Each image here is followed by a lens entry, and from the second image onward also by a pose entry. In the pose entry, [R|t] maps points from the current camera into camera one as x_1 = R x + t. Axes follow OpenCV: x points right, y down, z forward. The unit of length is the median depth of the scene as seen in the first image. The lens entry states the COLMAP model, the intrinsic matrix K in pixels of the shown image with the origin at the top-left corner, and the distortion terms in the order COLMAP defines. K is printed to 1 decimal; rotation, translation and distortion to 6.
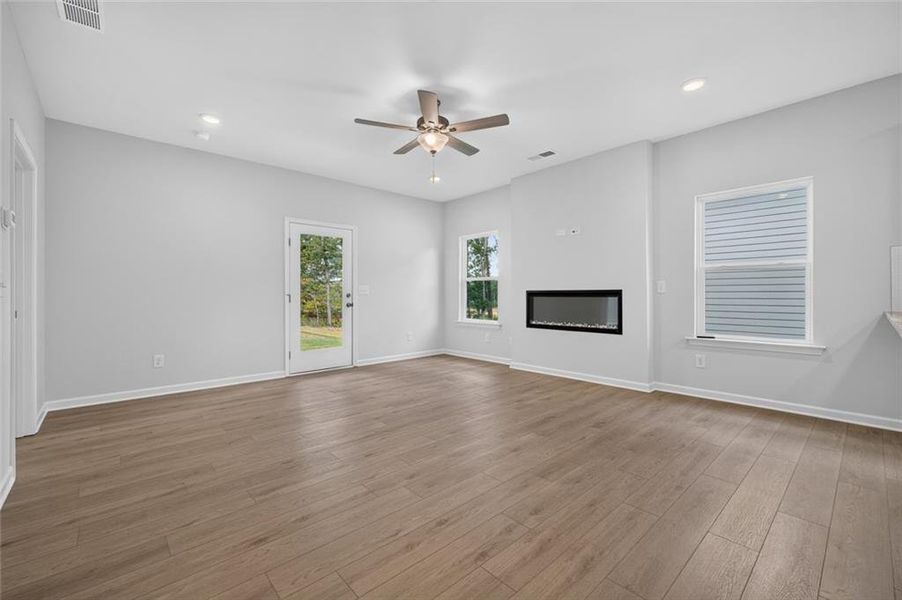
lens RADIAL K [[377.8, 0, 450.0], [0, 377.8, 294.1], [0, 0, 1]] dist [0.000756, 0.000299]
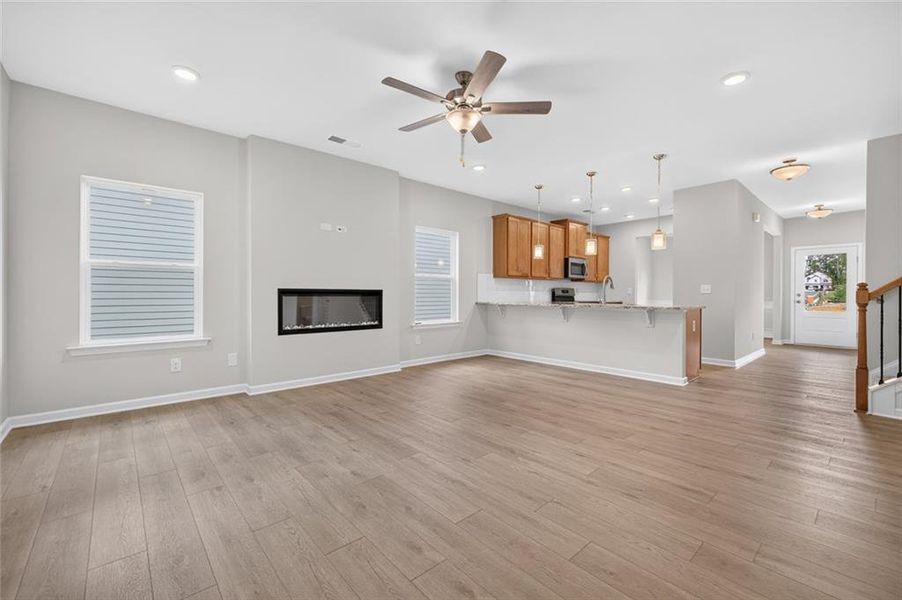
lens RADIAL K [[377.8, 0, 450.0], [0, 377.8, 294.1], [0, 0, 1]] dist [0.000756, 0.000299]
pose [[0.016325, 0.003017, 0.999862, -0.642726], [-0.001618, 0.999994, -0.002991, 0.004639], [-0.999865, -0.001569, 0.016330, 0.704377]]
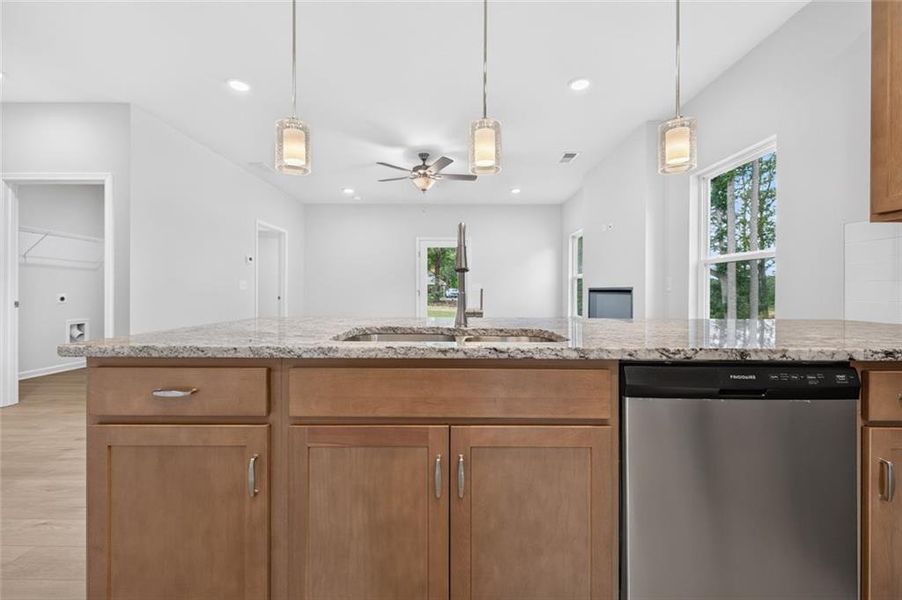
lens RADIAL K [[382.8, 0, 451.3], [0, 382.8, 292.5], [0, 0, 1]] dist [0.001669, -0.000273]
pose [[0.730993, 0.010396, -0.682306, 0.701979], [-0.007371, 0.999946, 0.007338, -0.002274], [0.682345, -0.000335, 0.731030, 0.012862]]
